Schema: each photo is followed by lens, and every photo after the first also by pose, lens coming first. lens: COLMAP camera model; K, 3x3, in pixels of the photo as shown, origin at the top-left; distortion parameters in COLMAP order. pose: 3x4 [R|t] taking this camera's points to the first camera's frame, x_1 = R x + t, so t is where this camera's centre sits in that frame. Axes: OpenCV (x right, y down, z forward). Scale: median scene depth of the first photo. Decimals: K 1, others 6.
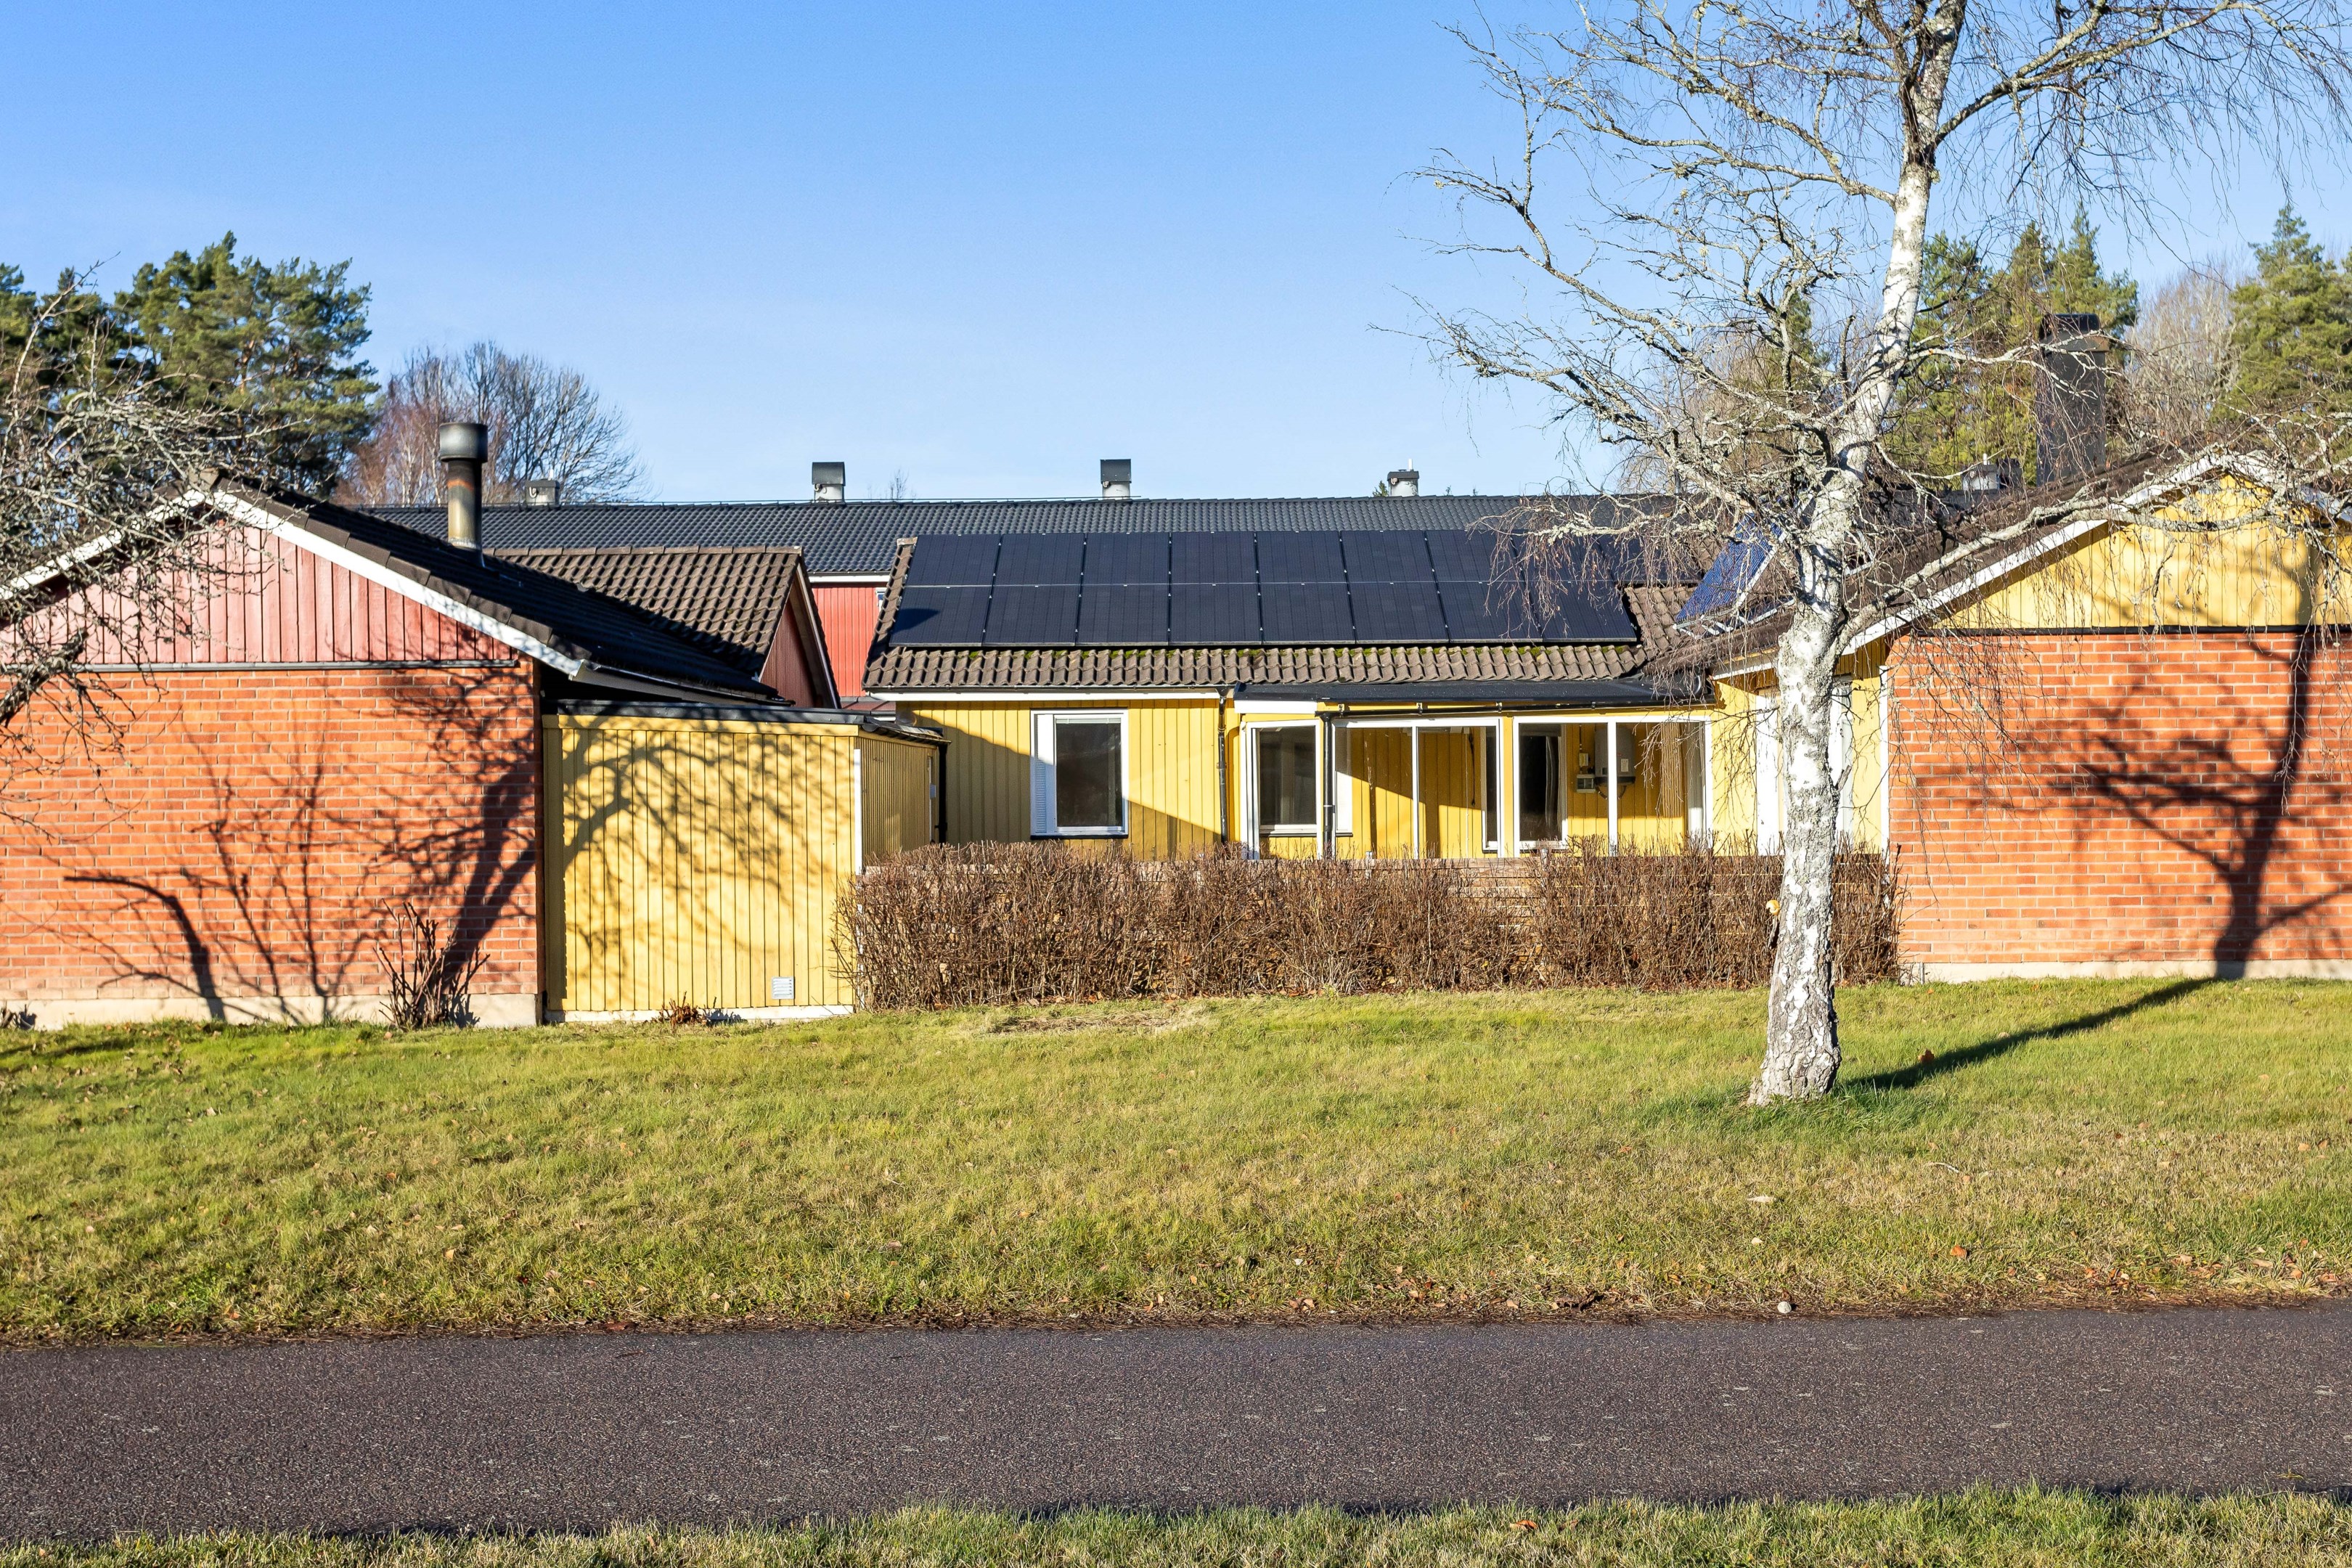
lens RADIAL K [[2797.6, 0, 1176.5], [0, 2797.6, 787.4], [0, 0, 1]] dist [-0.000303, 0.000000]
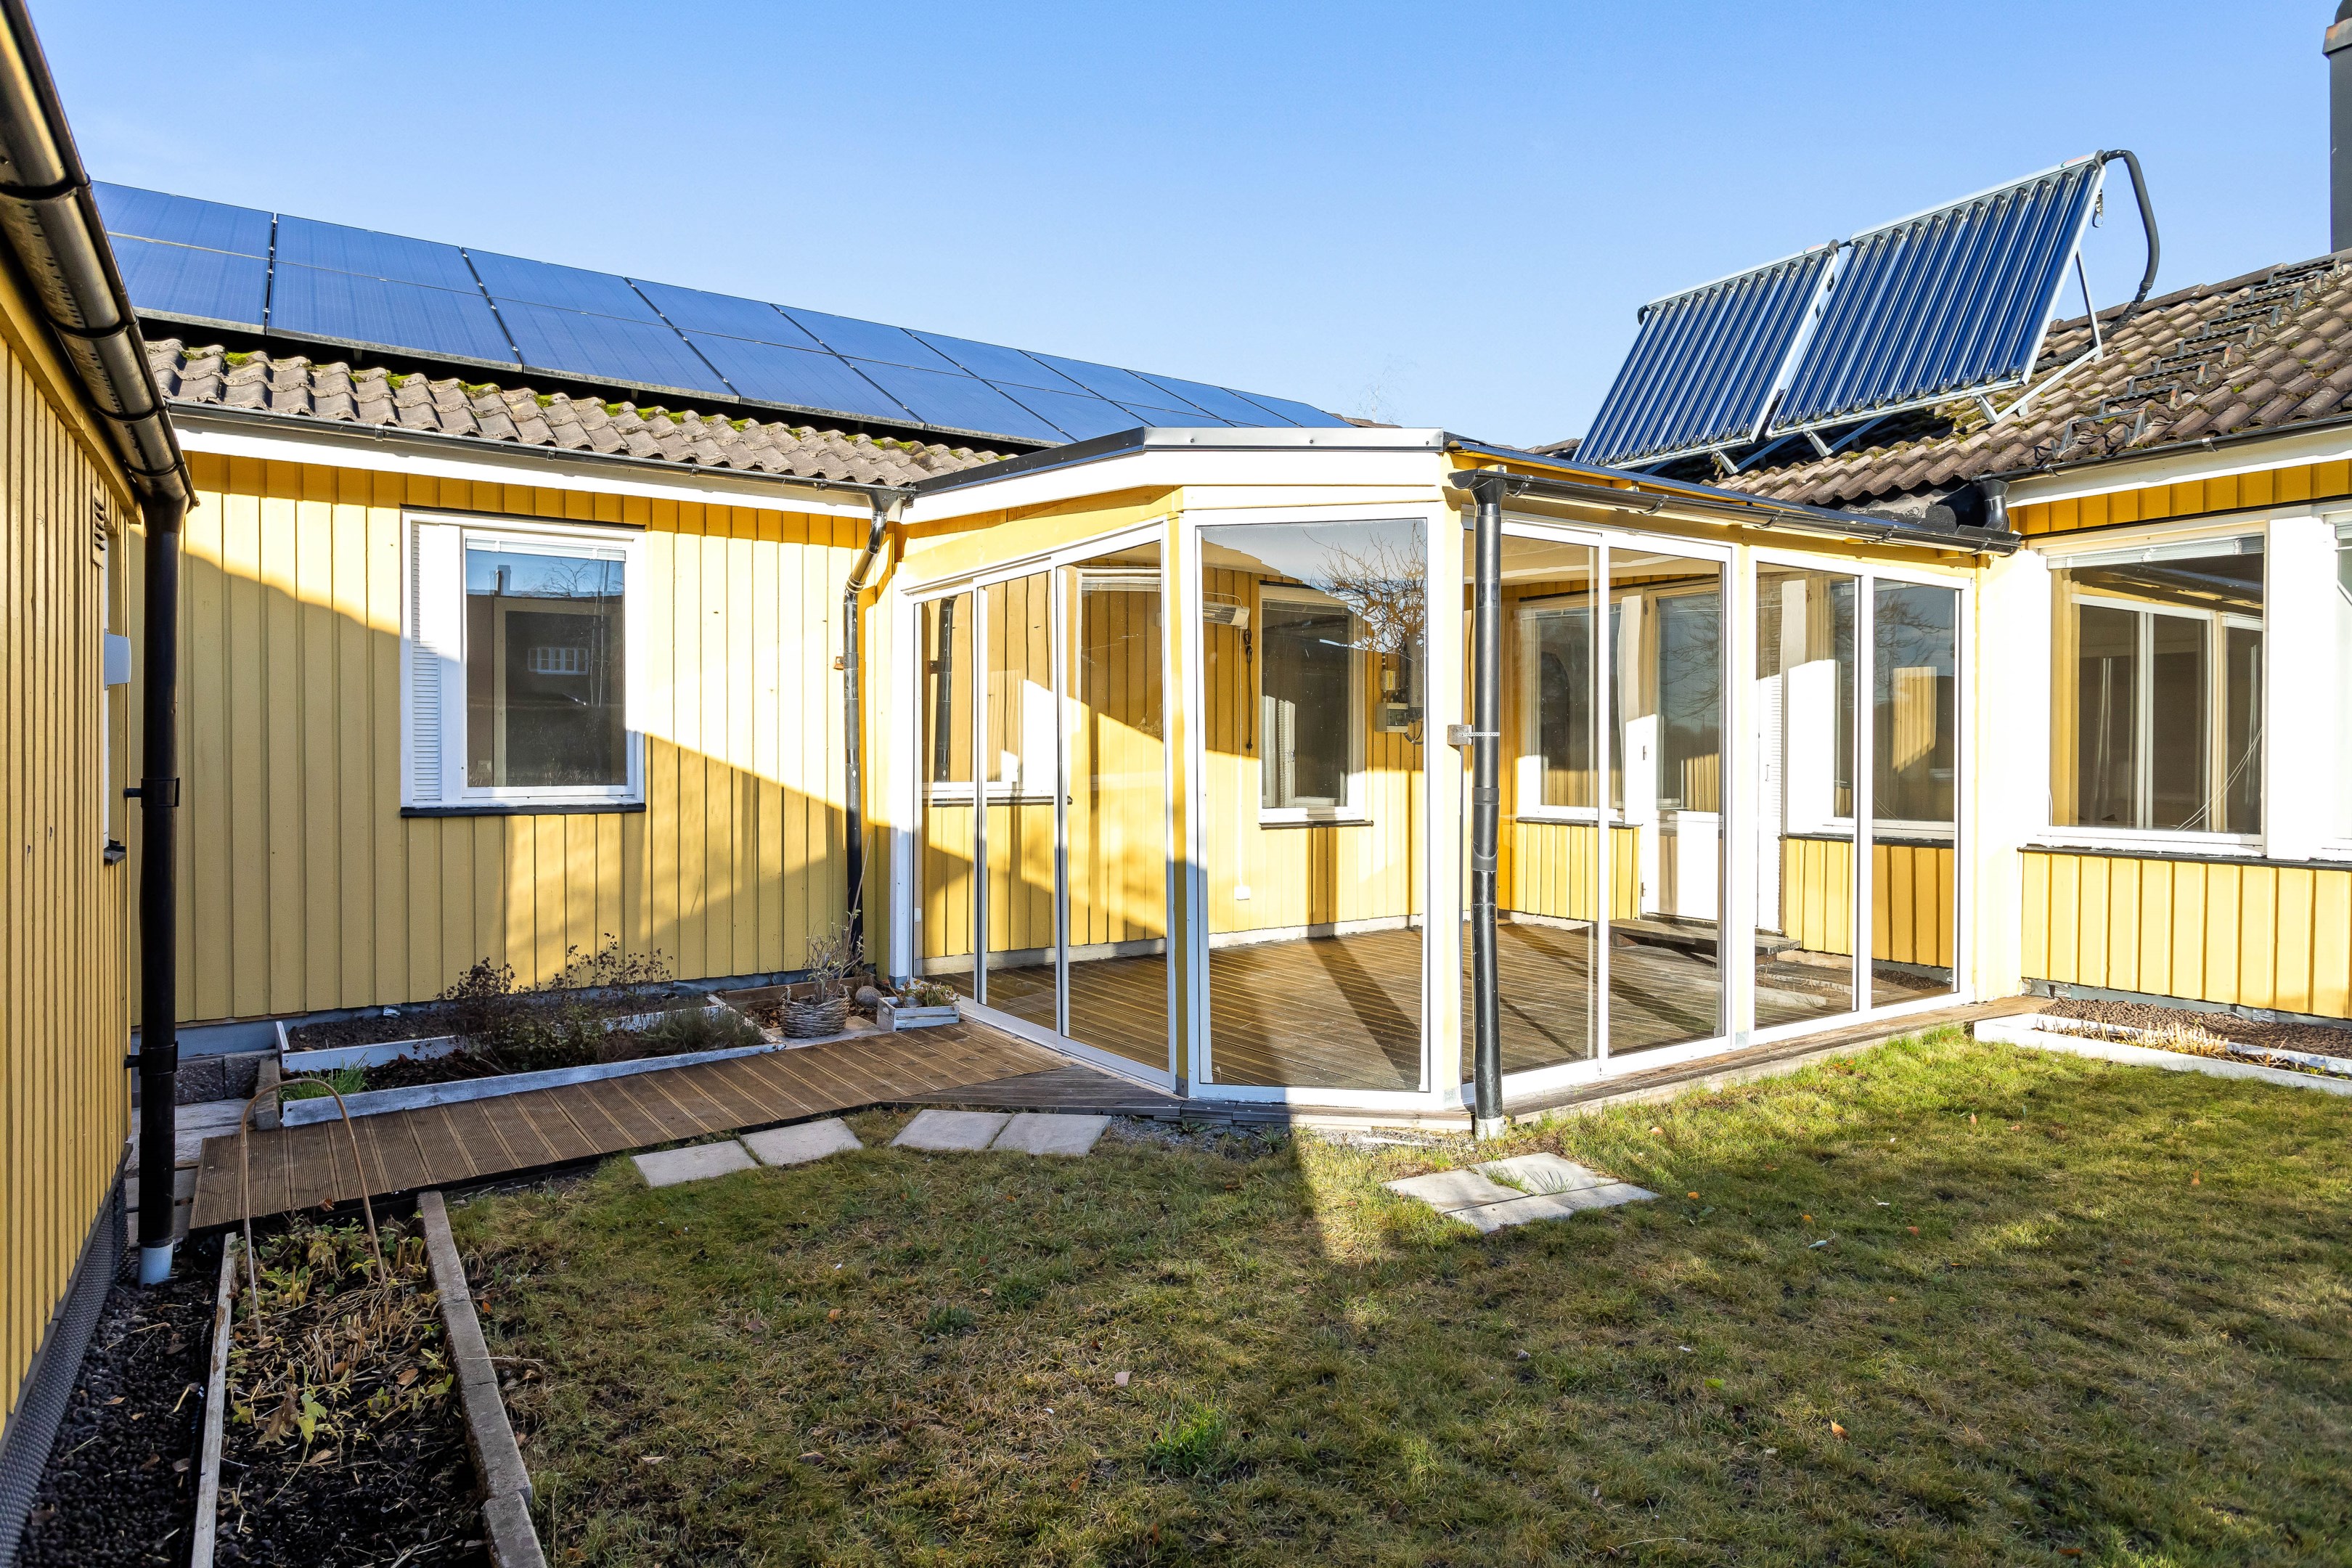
lens RADIAL K [[1355.2, 0, 1188.9], [0, 1355.2, 768.8], [0, 0, 1]] dist [0.035338, 0.000601]
pose [[0.890833, -0.001160, 0.454328, -0.040072], [-0.004132, 0.999935, 0.010655, 0.007335], [-0.454311, -0.011369, 0.890771, 0.754035]]
